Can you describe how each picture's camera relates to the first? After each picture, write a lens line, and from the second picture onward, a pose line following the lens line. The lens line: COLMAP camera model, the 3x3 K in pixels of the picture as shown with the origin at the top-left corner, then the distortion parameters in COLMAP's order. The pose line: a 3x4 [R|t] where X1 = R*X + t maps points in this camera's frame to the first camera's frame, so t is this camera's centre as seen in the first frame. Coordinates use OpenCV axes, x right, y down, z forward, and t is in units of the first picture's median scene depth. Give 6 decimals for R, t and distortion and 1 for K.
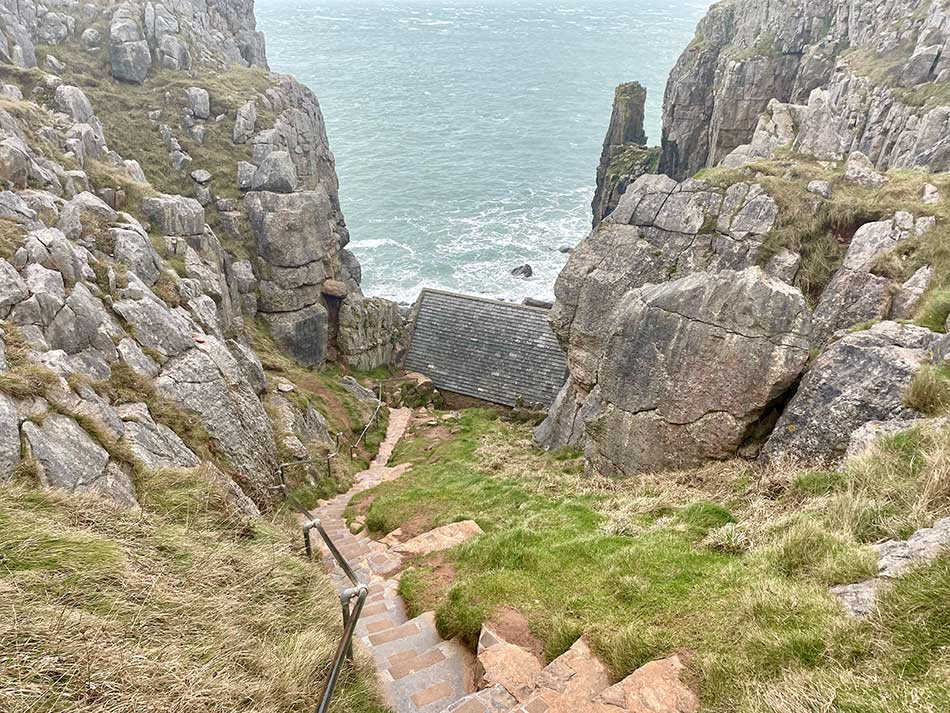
lens RADIAL K [[704.0, 0, 467.6], [0, 704.0, 358.6], [0, 0, 1]] dist [0.015445, -0.028483]
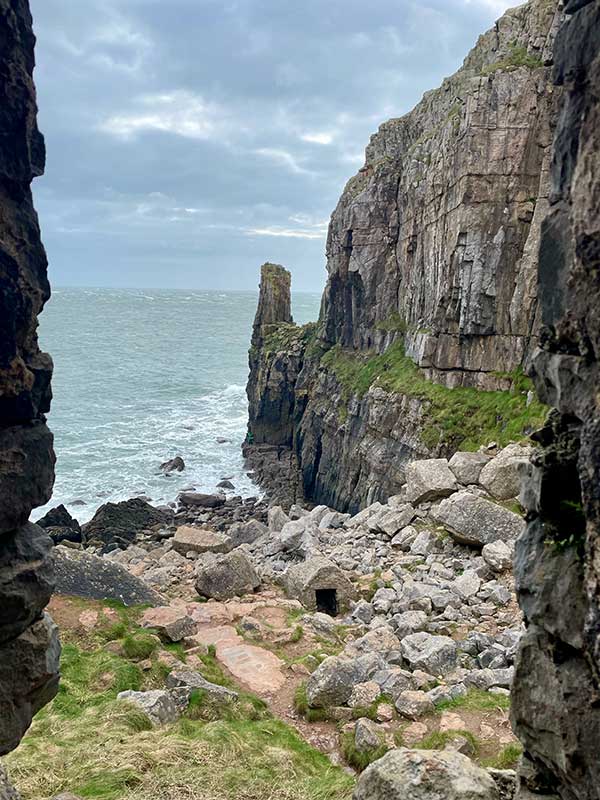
lens RADIAL K [[592.8, 0, 296.3], [0, 592.8, 400.3], [0, 0, 1]] dist [0.015445, -0.028483]
pose [[0.955621, -0.037384, 0.292219, 0.059214], [0.119248, 0.956108, -0.267651, 0.018129], [-0.269387, 0.290619, 0.918135, 1.142255]]
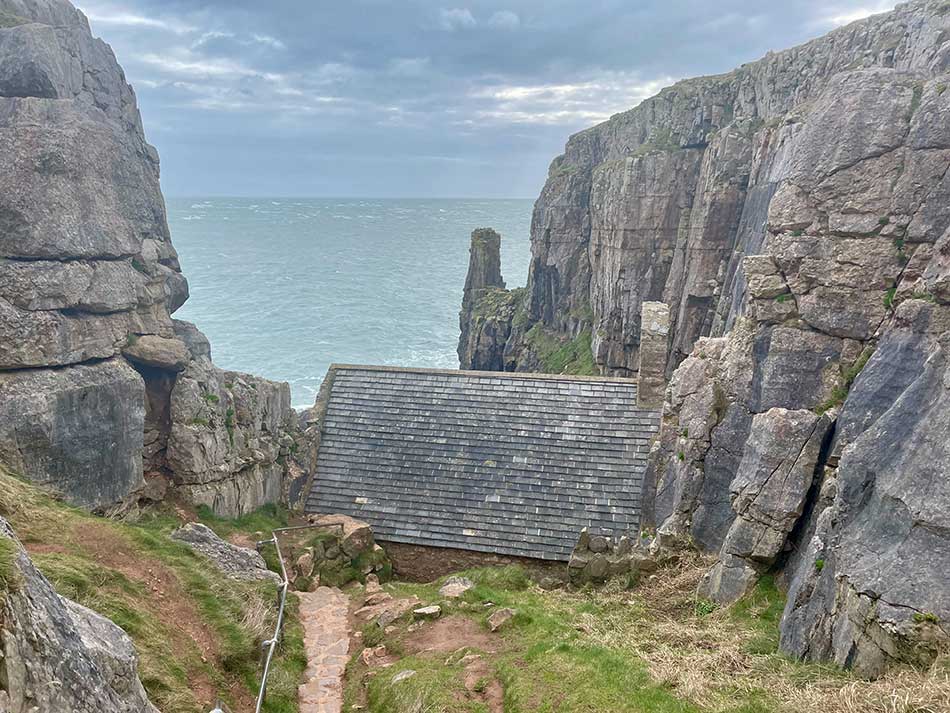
lens RADIAL K [[704.0, 0, 477.1], [0, 704.0, 357.8], [0, 0, 1]] dist [0.015445, -0.028483]
pose [[0.969545, -0.049718, 0.239815, -0.088659], [0.107307, 0.966424, -0.233473, 0.039460], [-0.220155, 0.252097, 0.942326, 0.464865]]
